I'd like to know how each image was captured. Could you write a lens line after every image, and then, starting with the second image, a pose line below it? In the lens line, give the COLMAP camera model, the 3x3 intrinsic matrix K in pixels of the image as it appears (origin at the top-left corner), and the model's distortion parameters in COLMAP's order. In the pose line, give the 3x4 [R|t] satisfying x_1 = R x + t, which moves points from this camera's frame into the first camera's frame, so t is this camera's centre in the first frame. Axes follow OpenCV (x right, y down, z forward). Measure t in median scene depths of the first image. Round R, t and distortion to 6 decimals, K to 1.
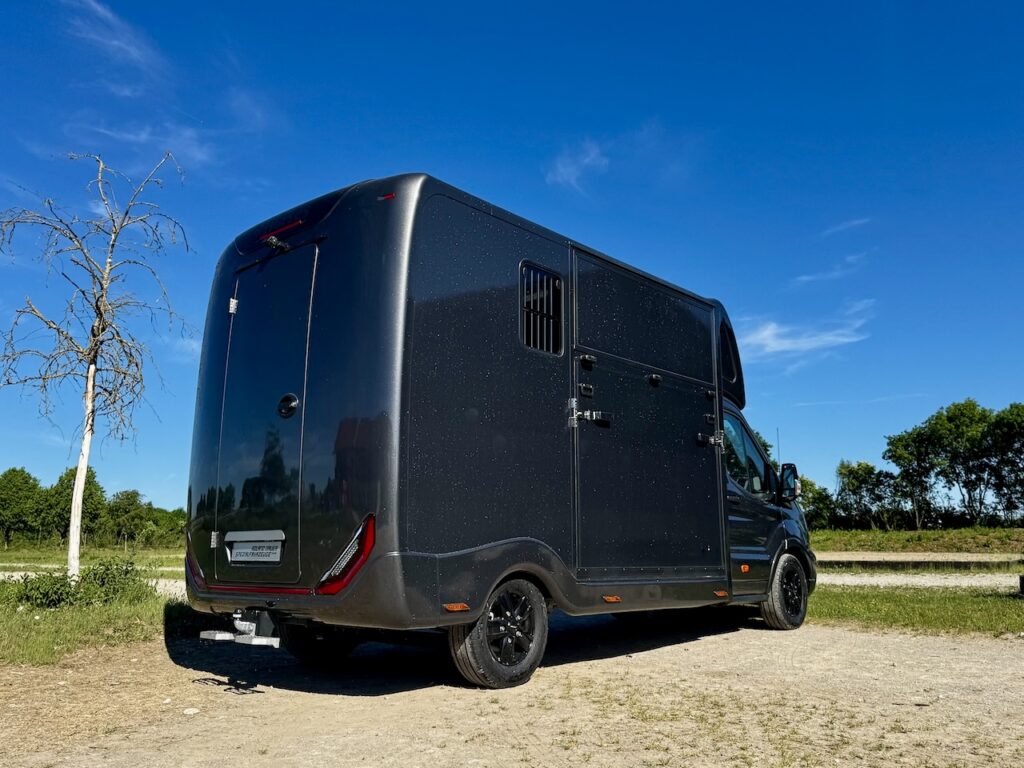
lens RADIAL K [[866.0, 0, 511.1], [0, 866.0, 395.8], [0, 0, 1]] dist [0.093022, -0.086313]
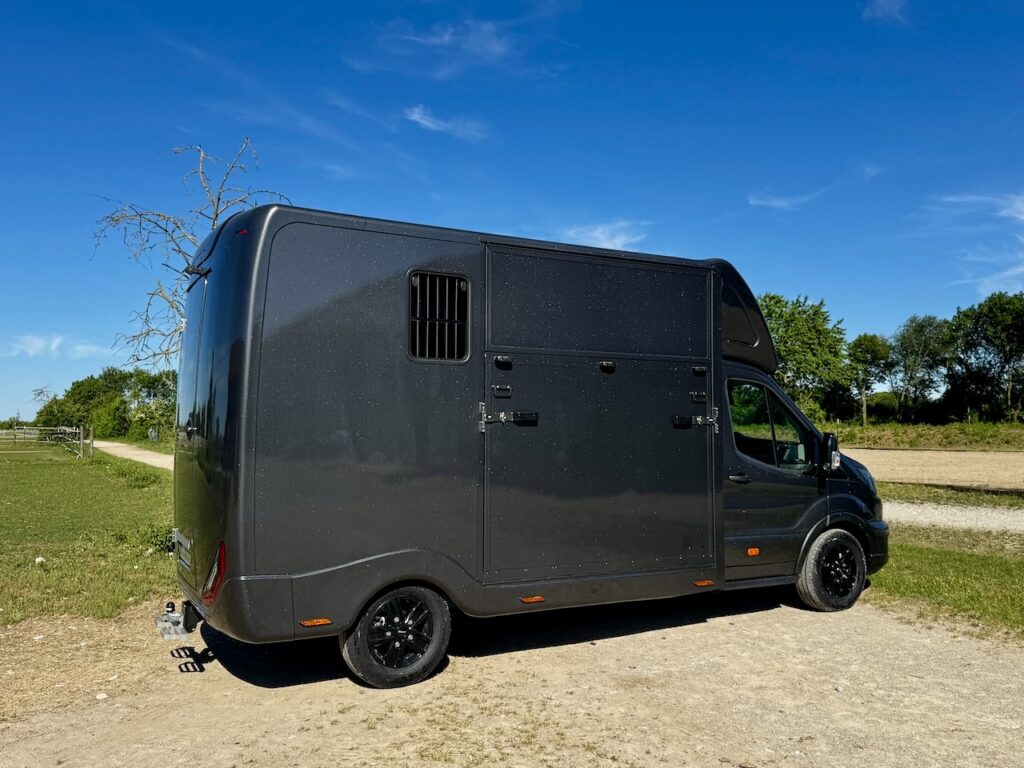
lens RADIAL K [[866.0, 0, 525.6], [0, 866.0, 392.1], [0, 0, 1]] dist [0.093022, -0.086313]
pose [[0.945838, -0.013968, -0.324338, 0.353481], [0.056509, 0.990906, 0.122118, -0.101733], [0.319683, -0.133832, 0.938026, 0.073909]]
